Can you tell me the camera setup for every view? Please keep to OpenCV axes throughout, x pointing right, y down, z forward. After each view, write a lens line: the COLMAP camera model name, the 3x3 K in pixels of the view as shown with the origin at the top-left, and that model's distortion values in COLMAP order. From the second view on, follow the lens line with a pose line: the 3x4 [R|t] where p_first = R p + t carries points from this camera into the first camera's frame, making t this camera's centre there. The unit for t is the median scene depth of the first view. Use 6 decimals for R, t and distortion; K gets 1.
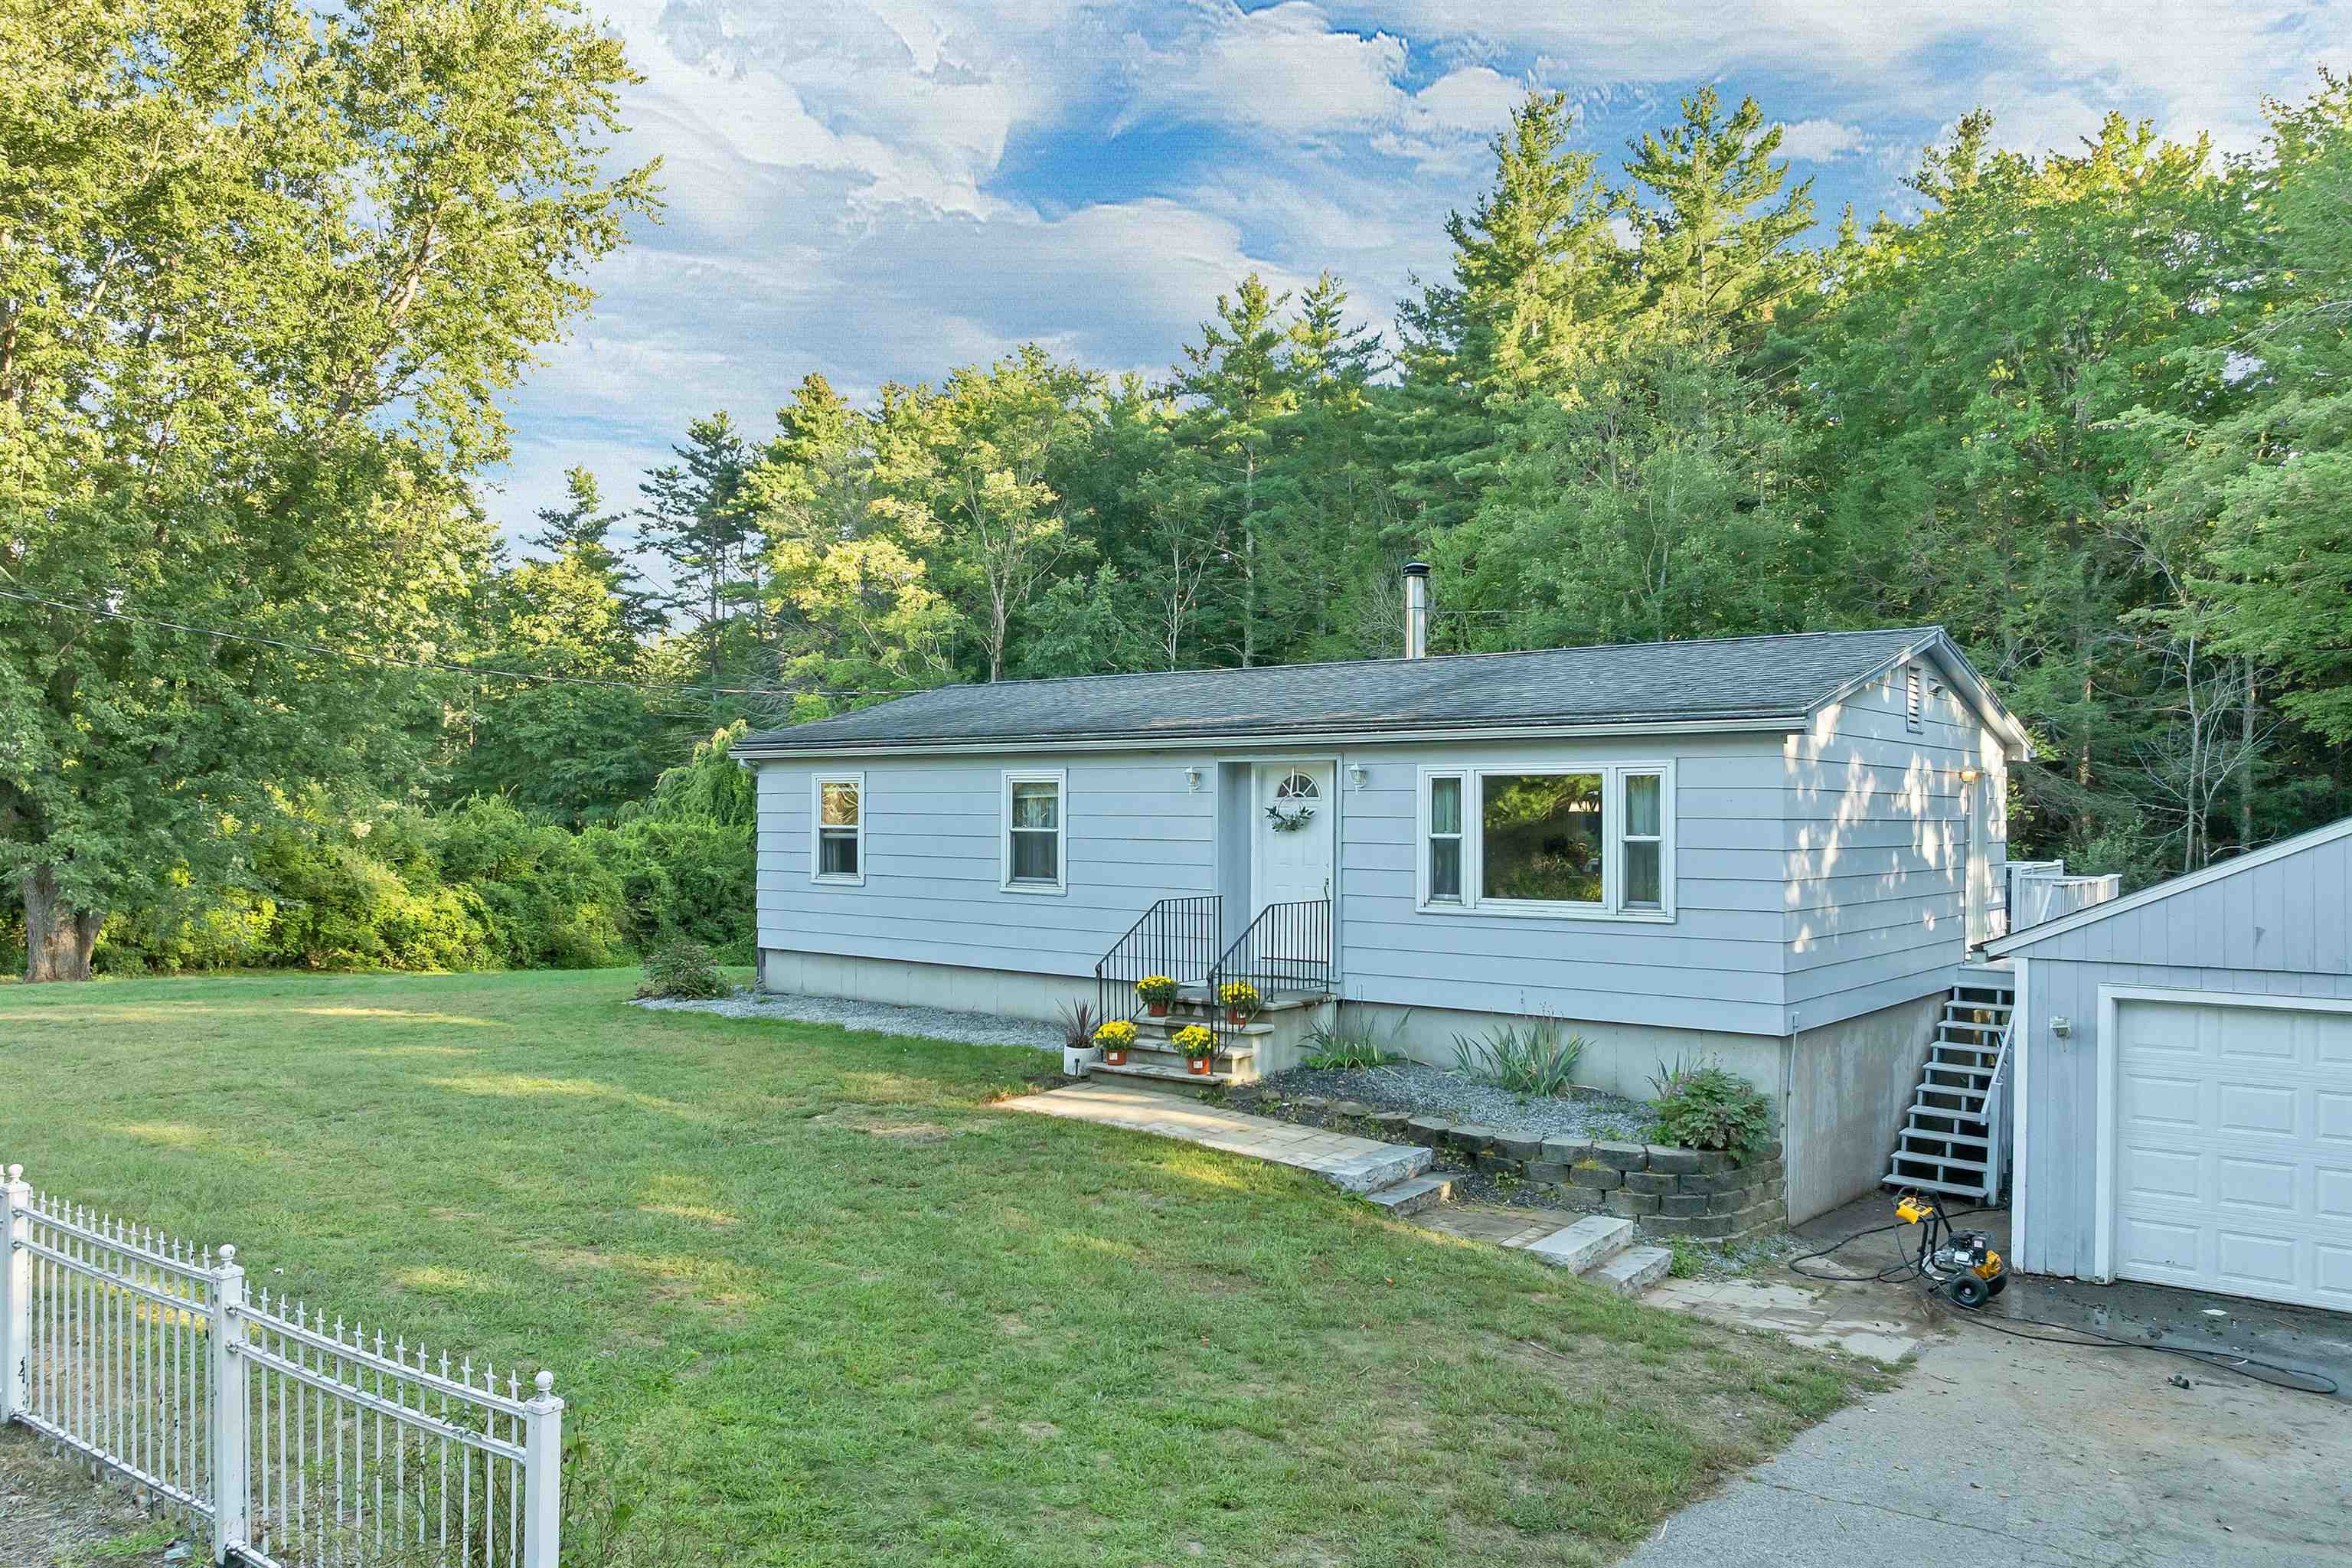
lens RADIAL K [[1695.4, 0, 1187.5], [0, 1695.4, 802.6], [0, 0, 1]] dist [-0.038421, 0.002705]
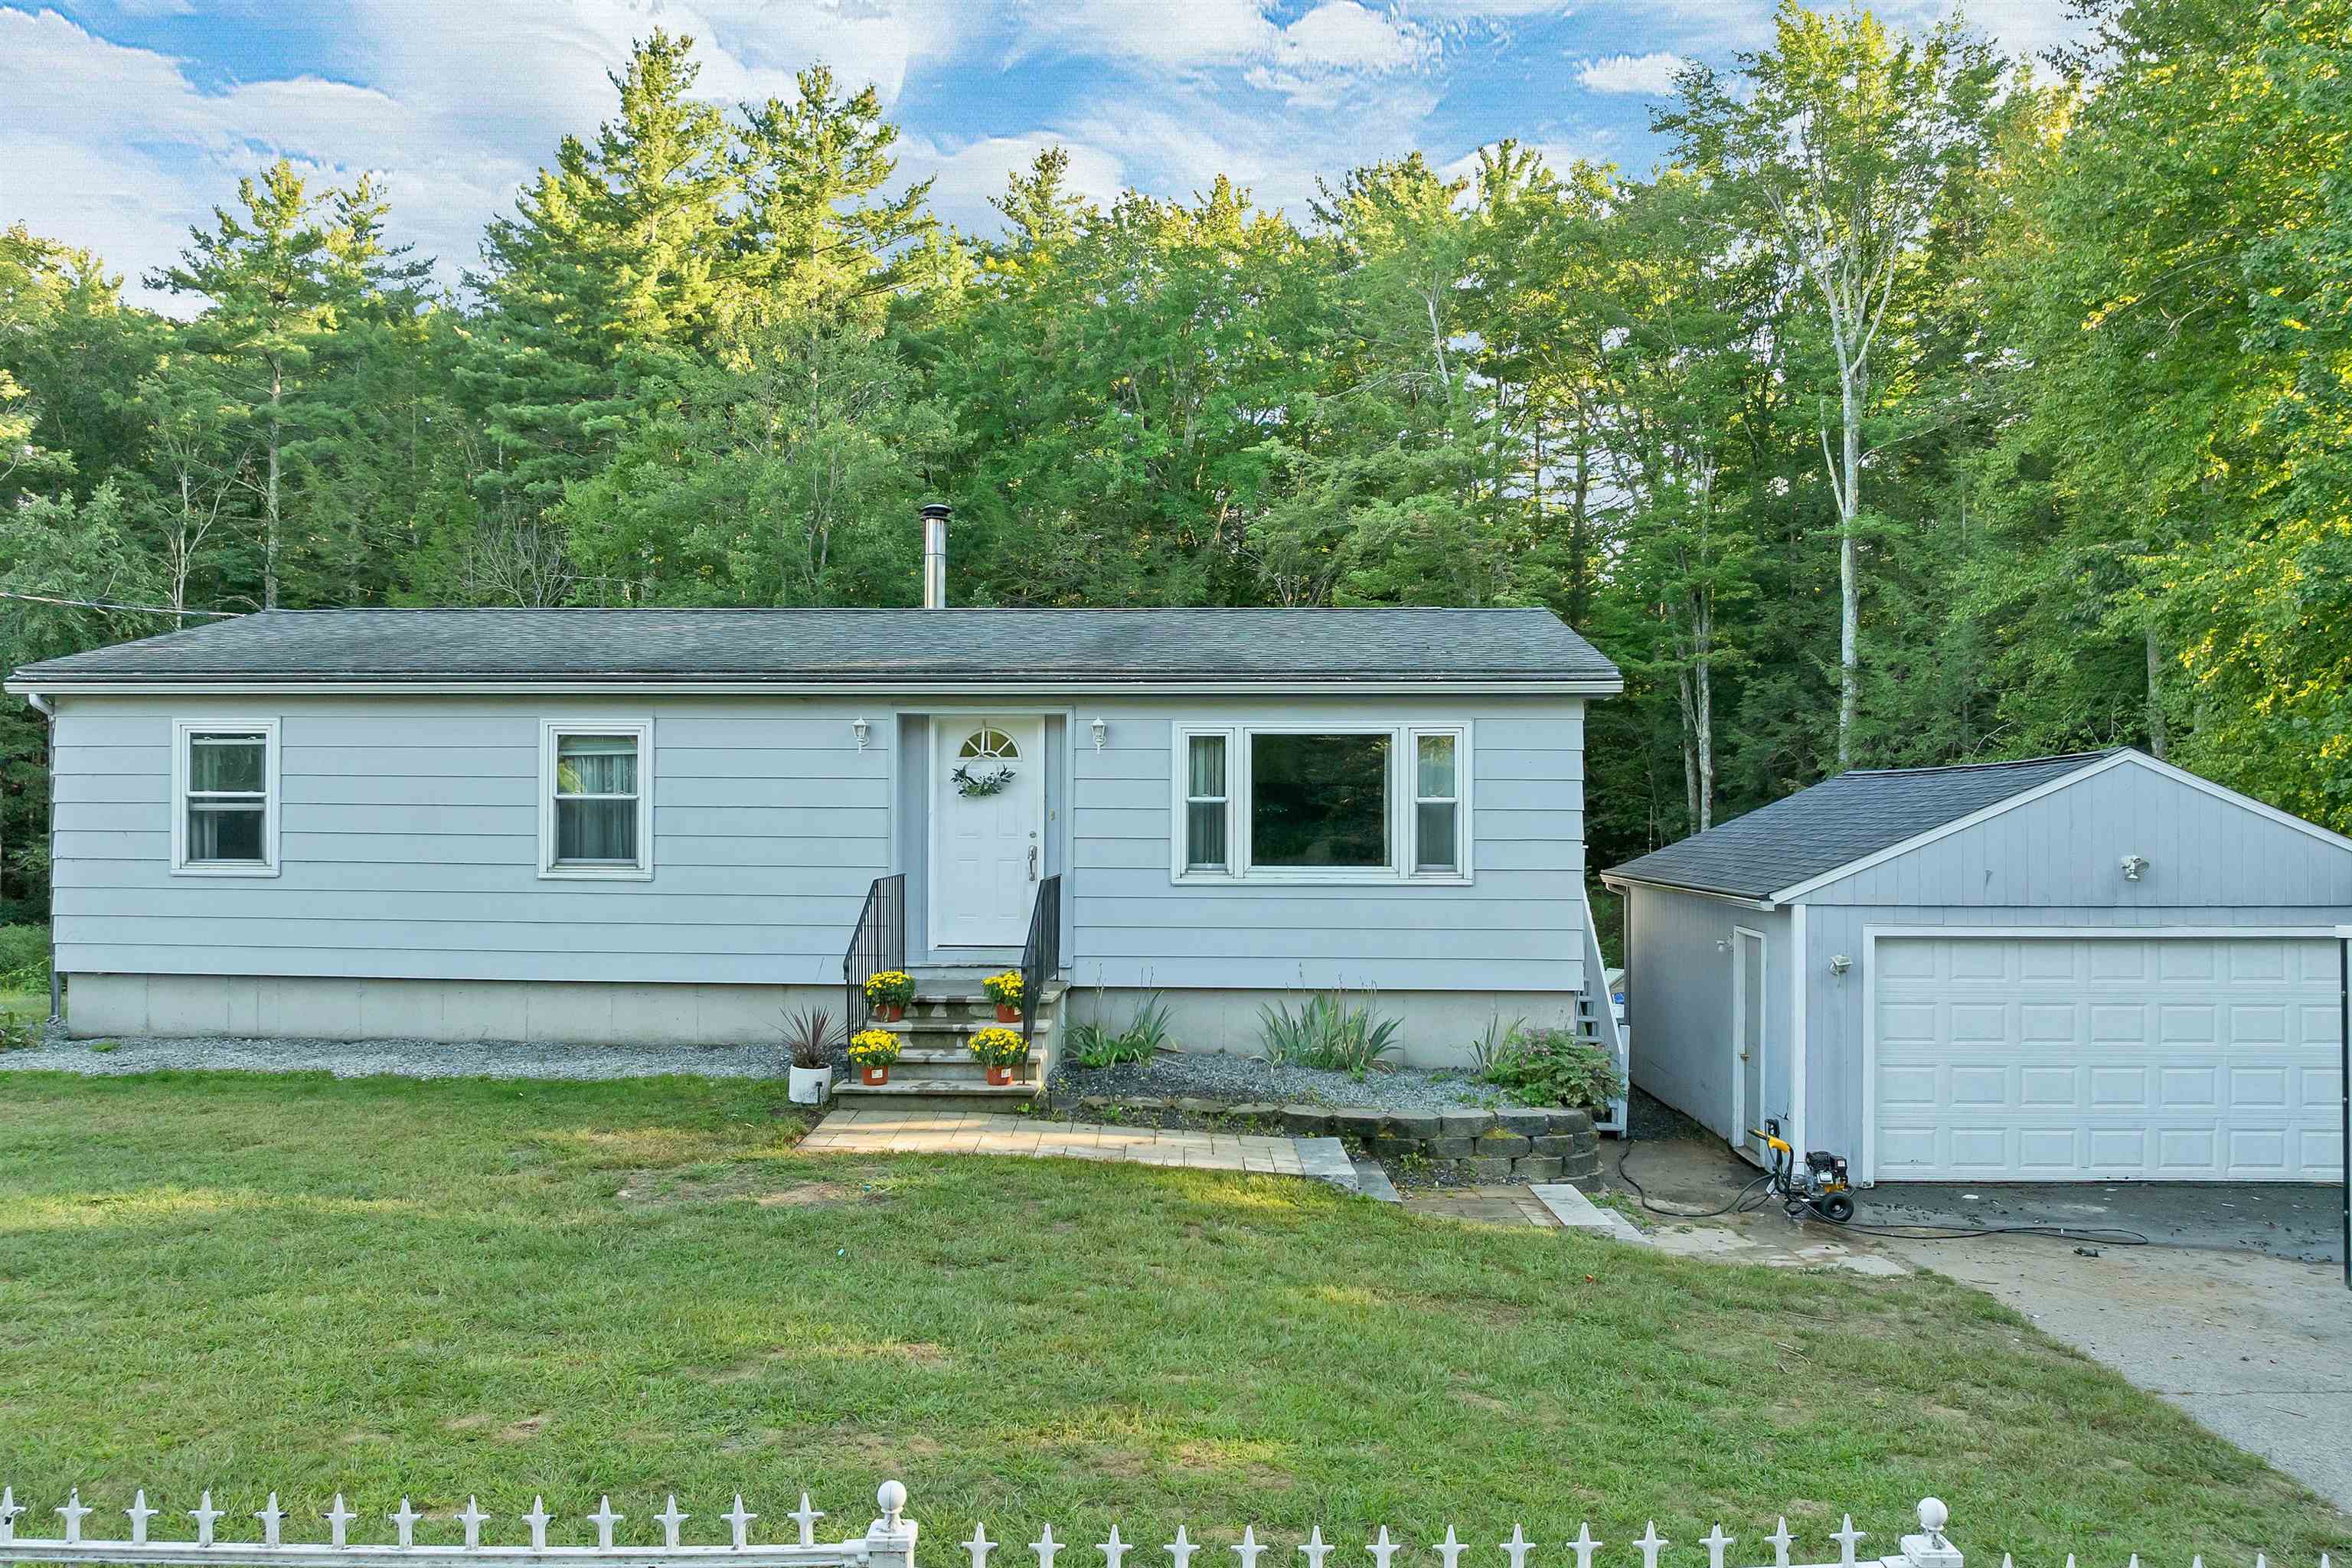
lens RADIAL K [[1695.4, 0, 1187.5], [0, 1695.4, 802.6], [0, 0, 1]] dist [-0.038421, 0.002705]
pose [[0.809305, 0.001919, 0.587385, -0.390105], [-0.004452, 0.999986, 0.002867, 0.018648], [-0.587371, -0.004935, 0.809303, 0.265505]]
